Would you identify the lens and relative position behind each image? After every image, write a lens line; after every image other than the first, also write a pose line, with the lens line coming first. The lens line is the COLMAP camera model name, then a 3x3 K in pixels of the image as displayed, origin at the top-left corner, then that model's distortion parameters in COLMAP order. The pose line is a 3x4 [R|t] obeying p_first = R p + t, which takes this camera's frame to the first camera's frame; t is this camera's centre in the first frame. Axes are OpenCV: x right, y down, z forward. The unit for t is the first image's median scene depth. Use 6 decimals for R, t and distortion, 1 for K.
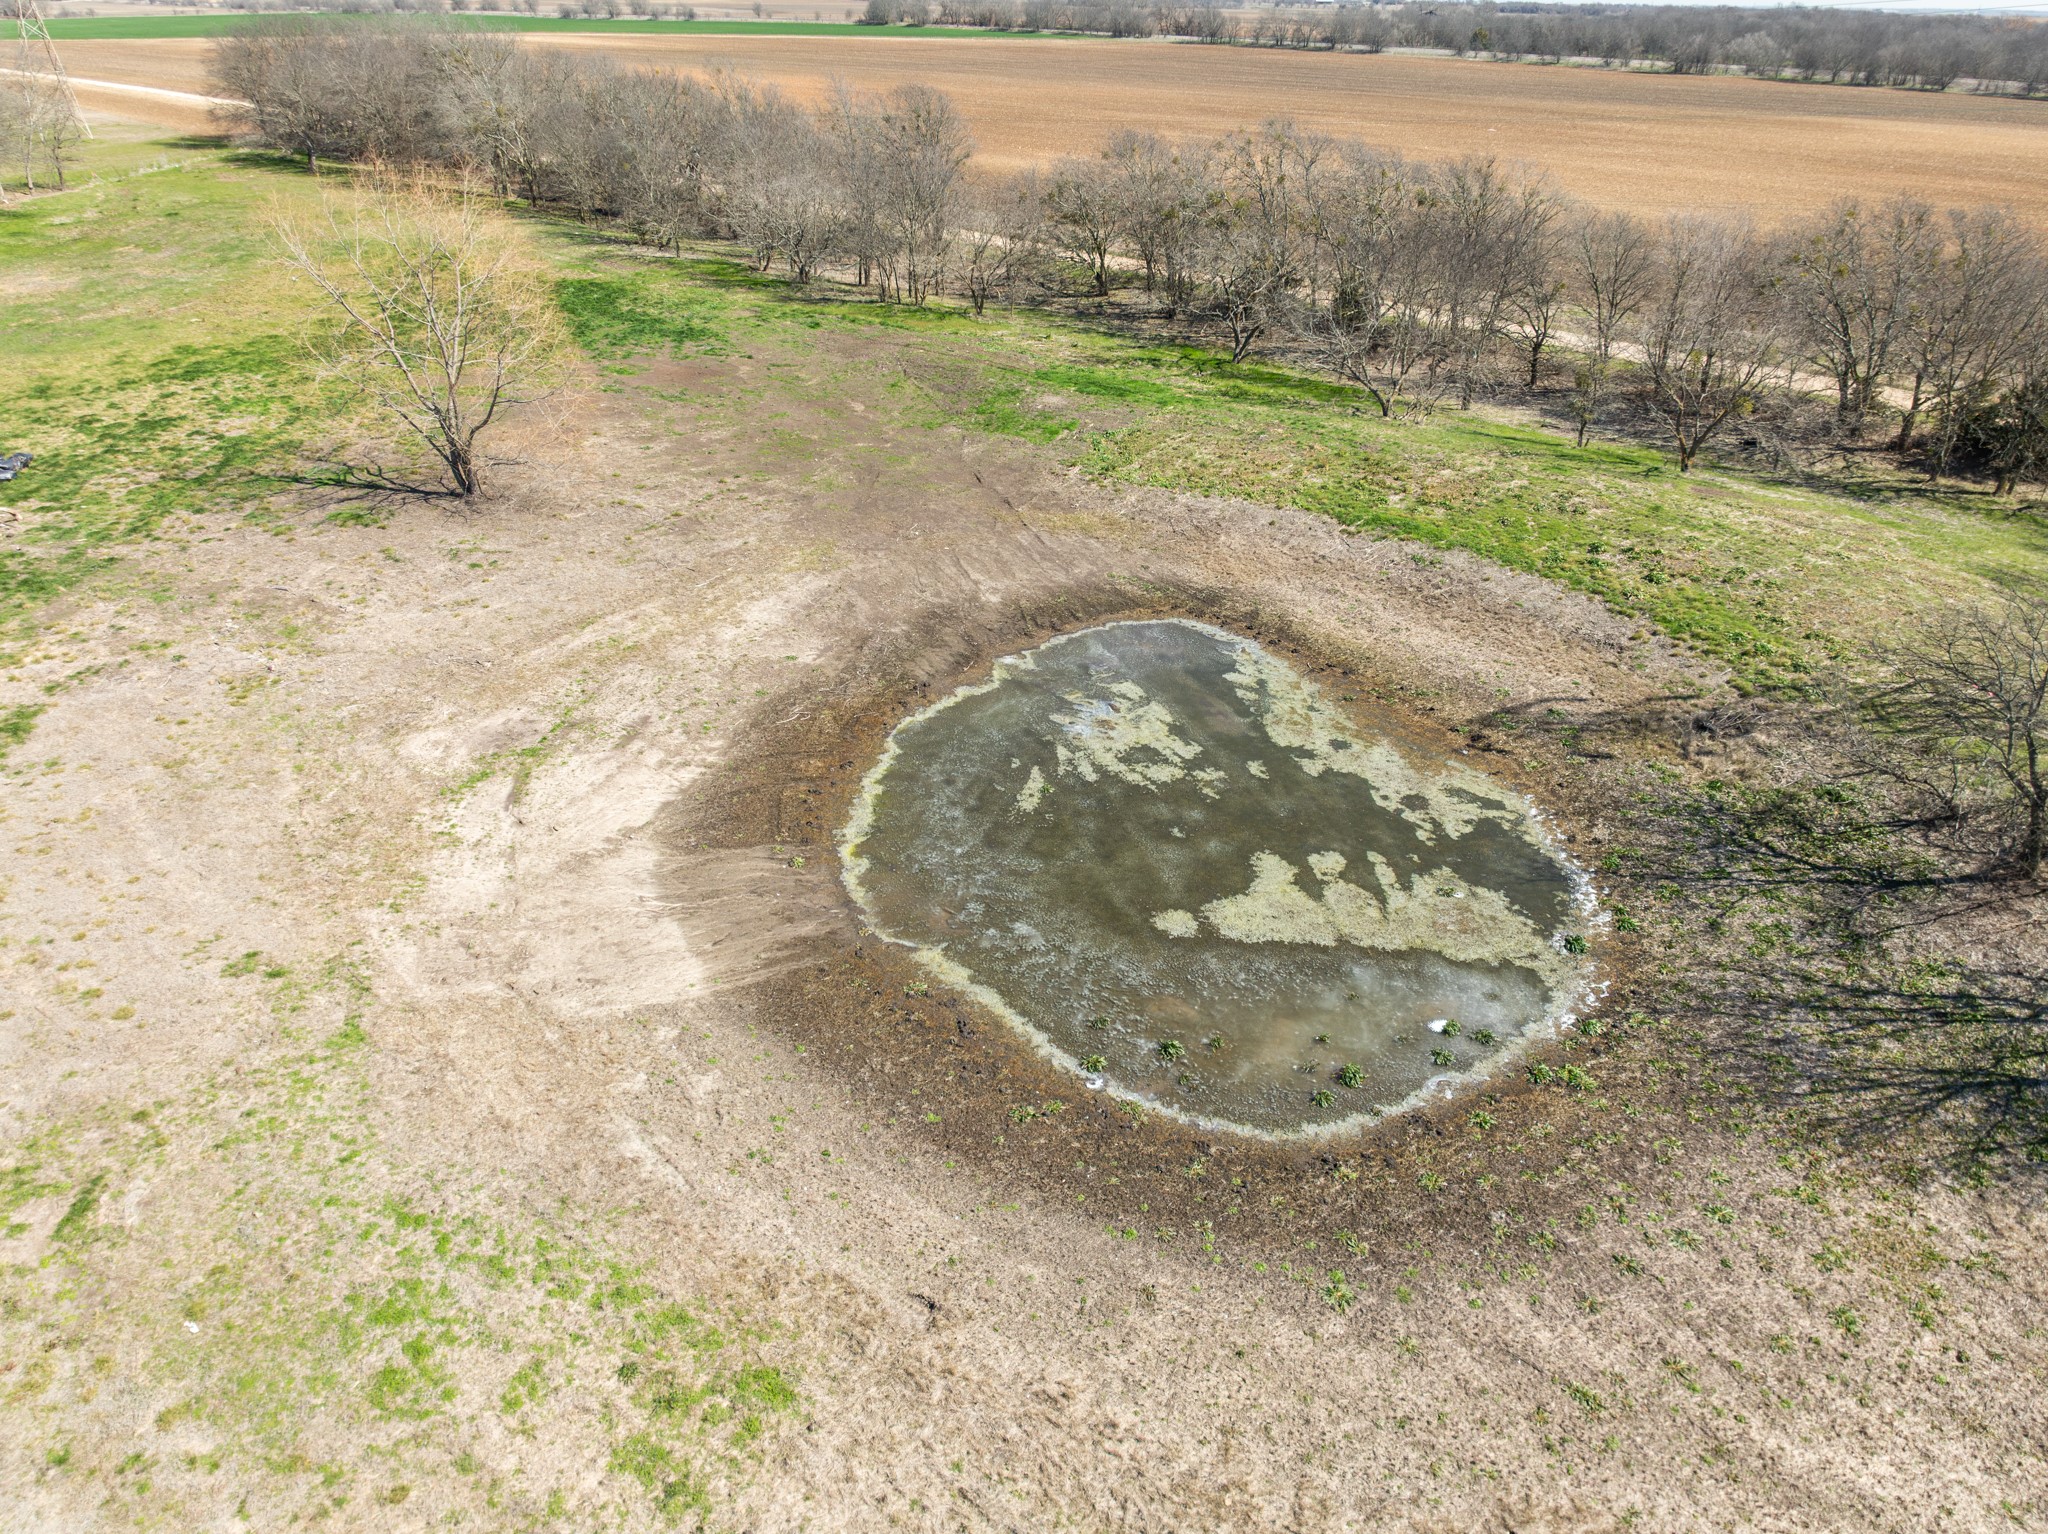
lens RADIAL K [[1459.0, 0, 1027.7], [0, 1459.0, 756.7], [0, 0, 1]] dist [-0.030132, 0.012877]
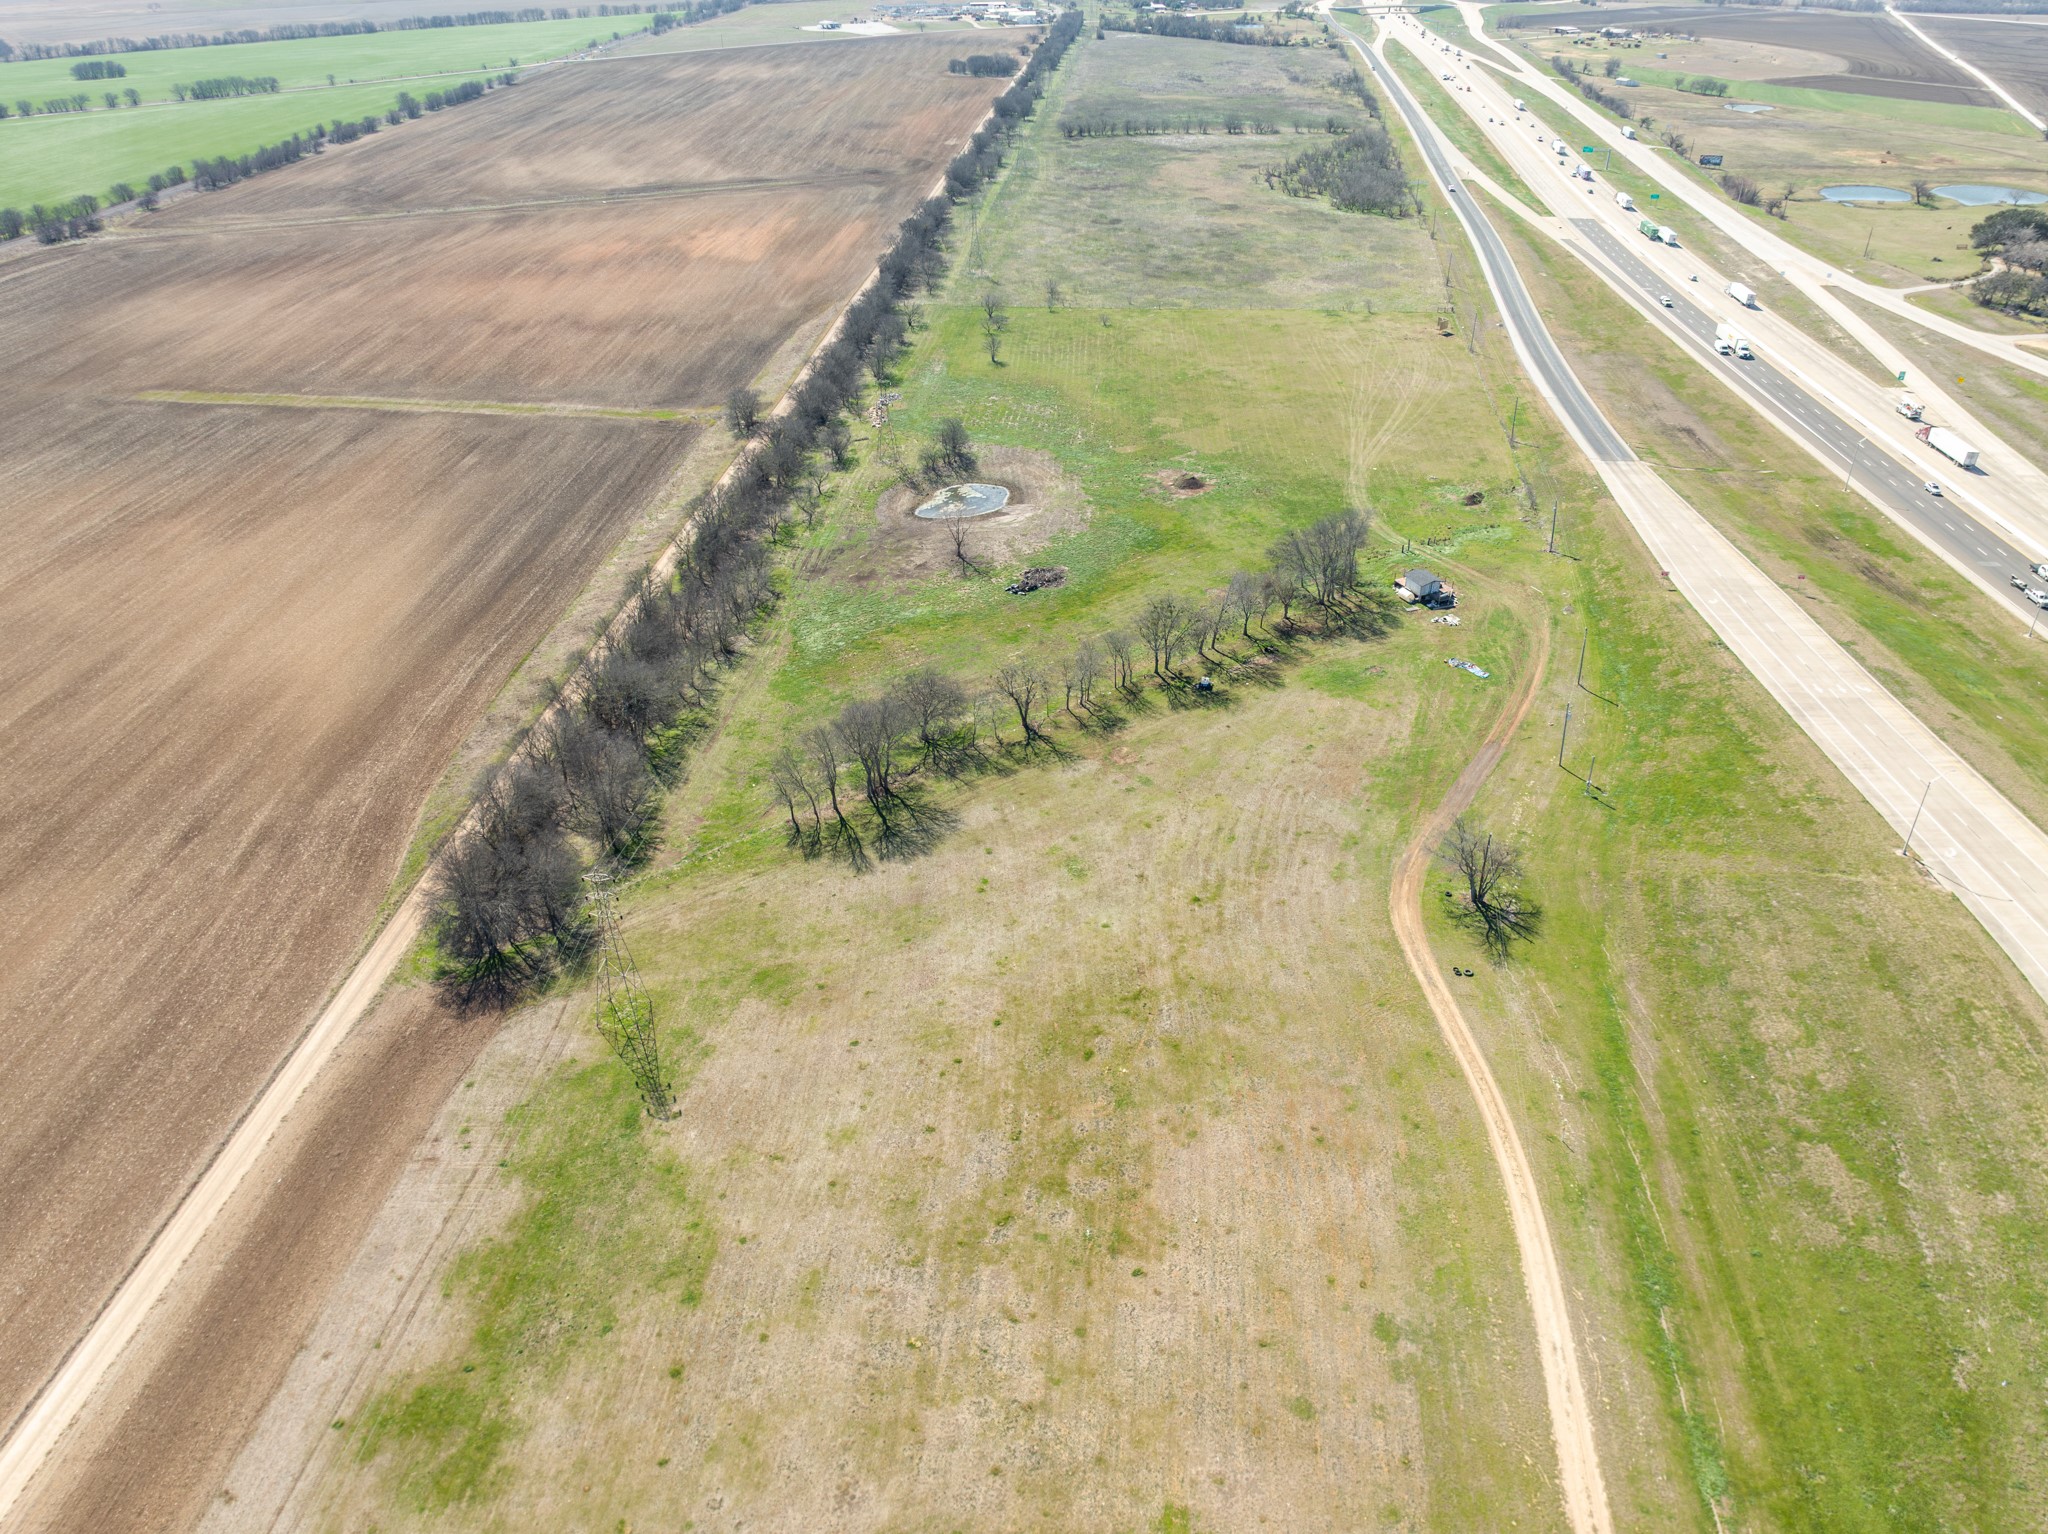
lens RADIAL K [[1459.0, 0, 1027.7], [0, 1459.0, 756.7], [0, 0, 1]] dist [-0.030132, 0.012877]
pose [[-0.651006, -0.396367, 0.647368, -3.201199], [0.354553, 0.595311, 0.721039, -2.609127], [-0.671181, 0.698926, -0.247018, 1.985596]]
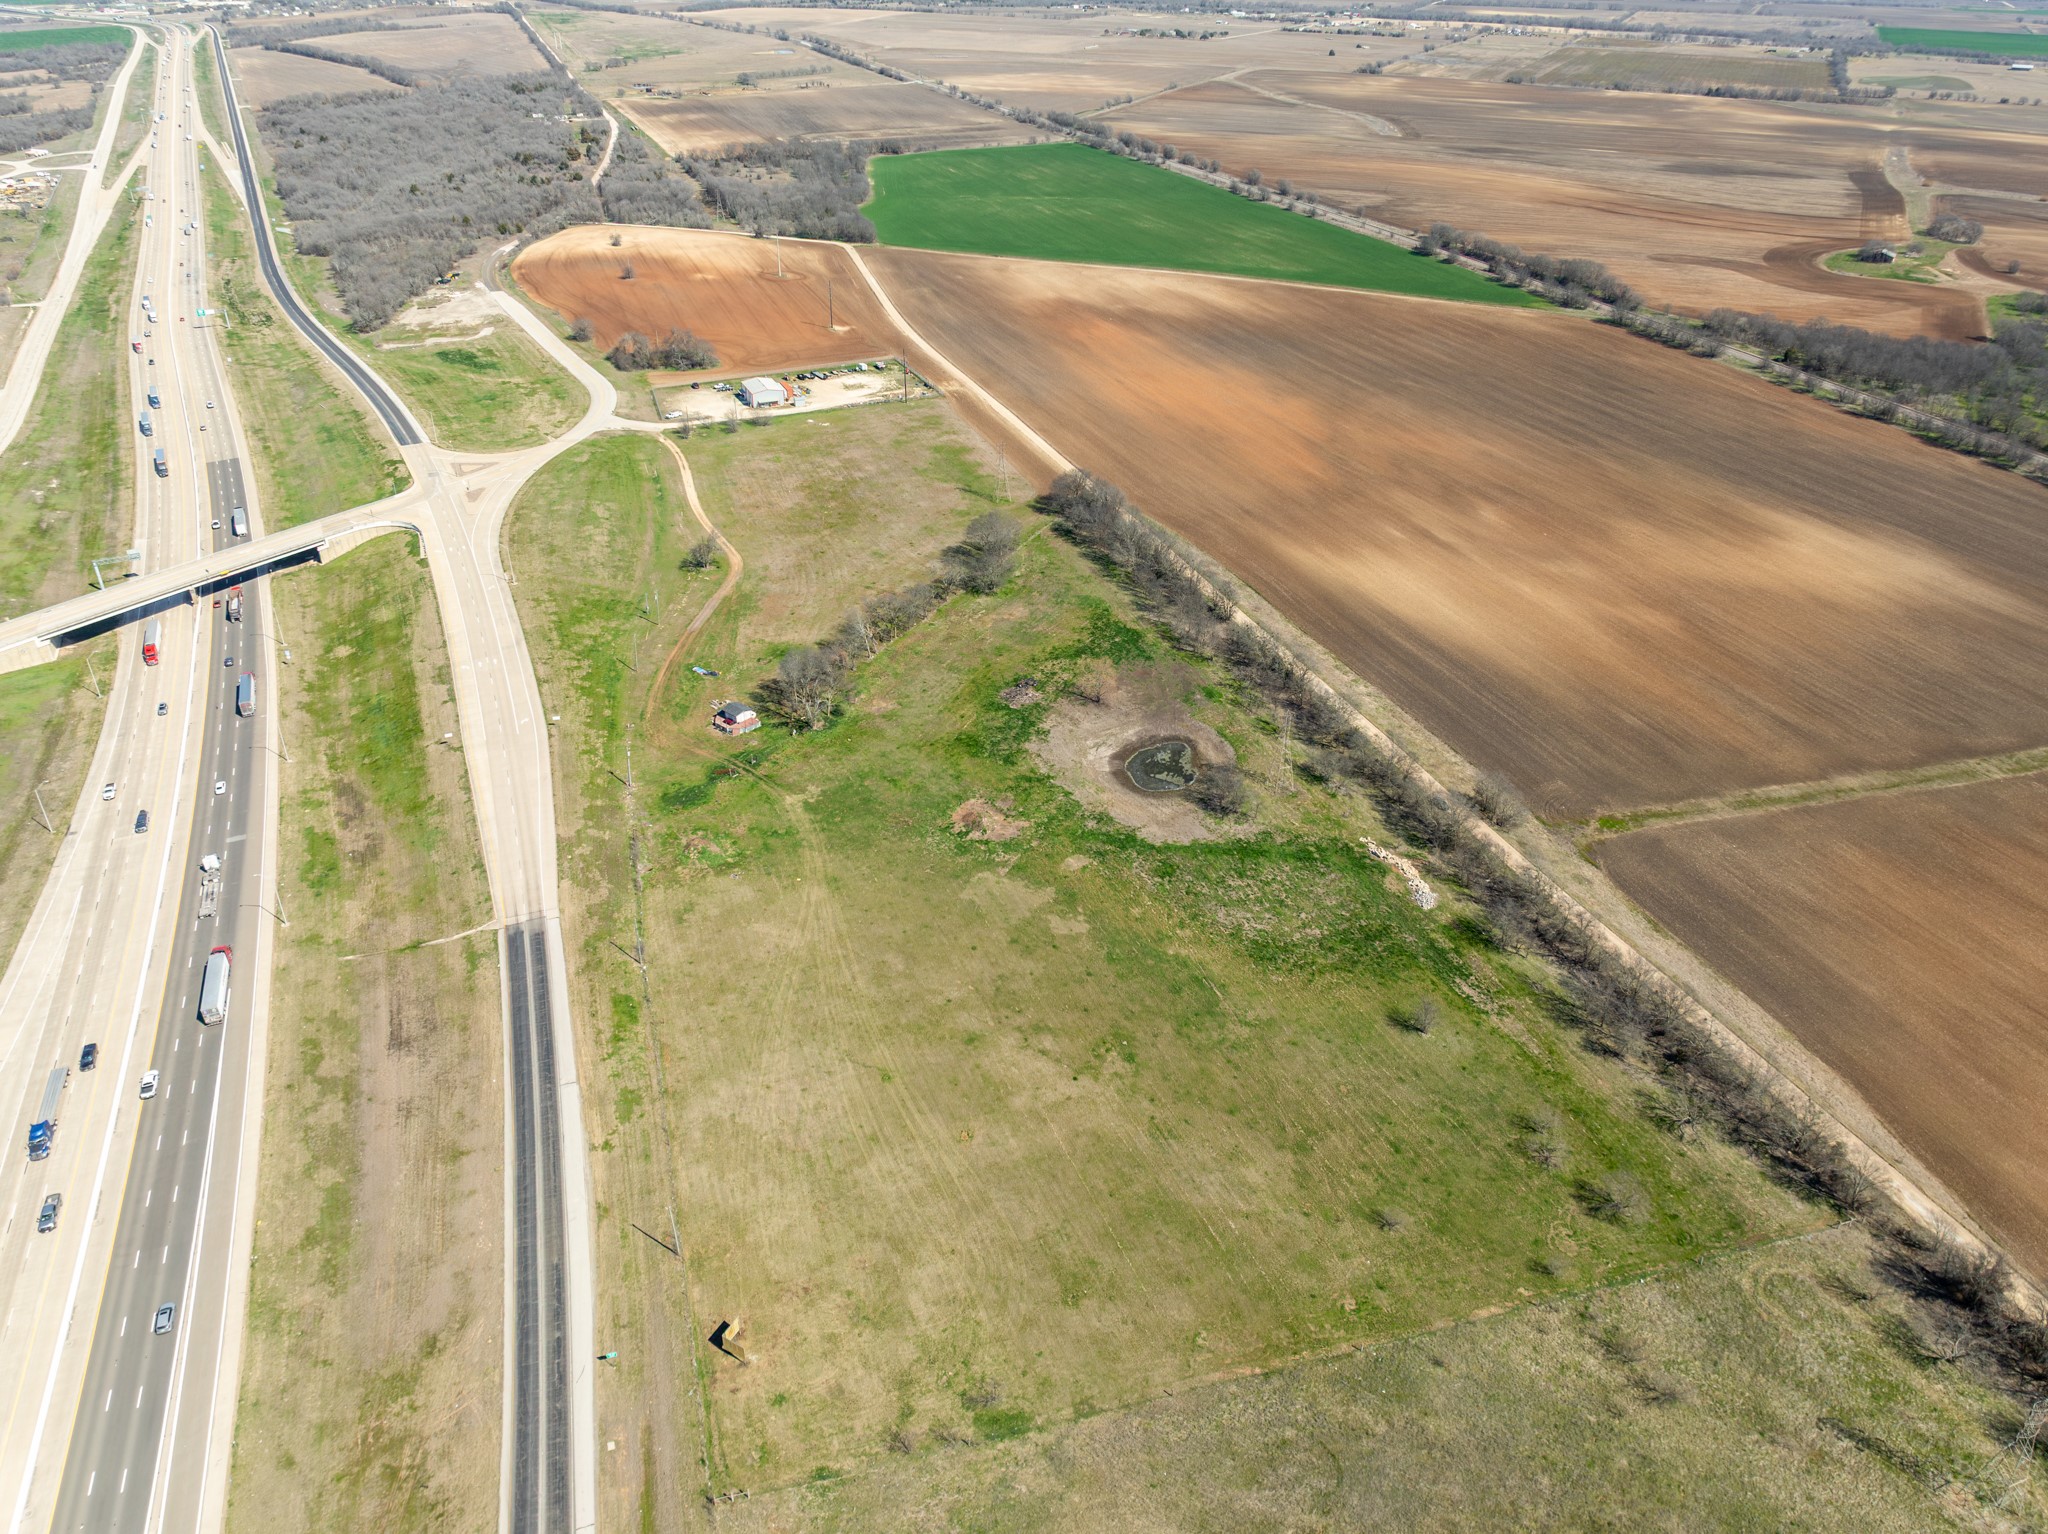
lens RADIAL K [[1459.0, 0, 1027.7], [0, 1459.0, 756.7], [0, 0, 1]] dist [-0.030132, 0.012877]
pose [[0.906489, 0.206070, -0.368528, 1.387674], [-0.192746, 0.978525, 0.073056, -0.270176], [0.375668, 0.004808, 0.926742, -4.021815]]
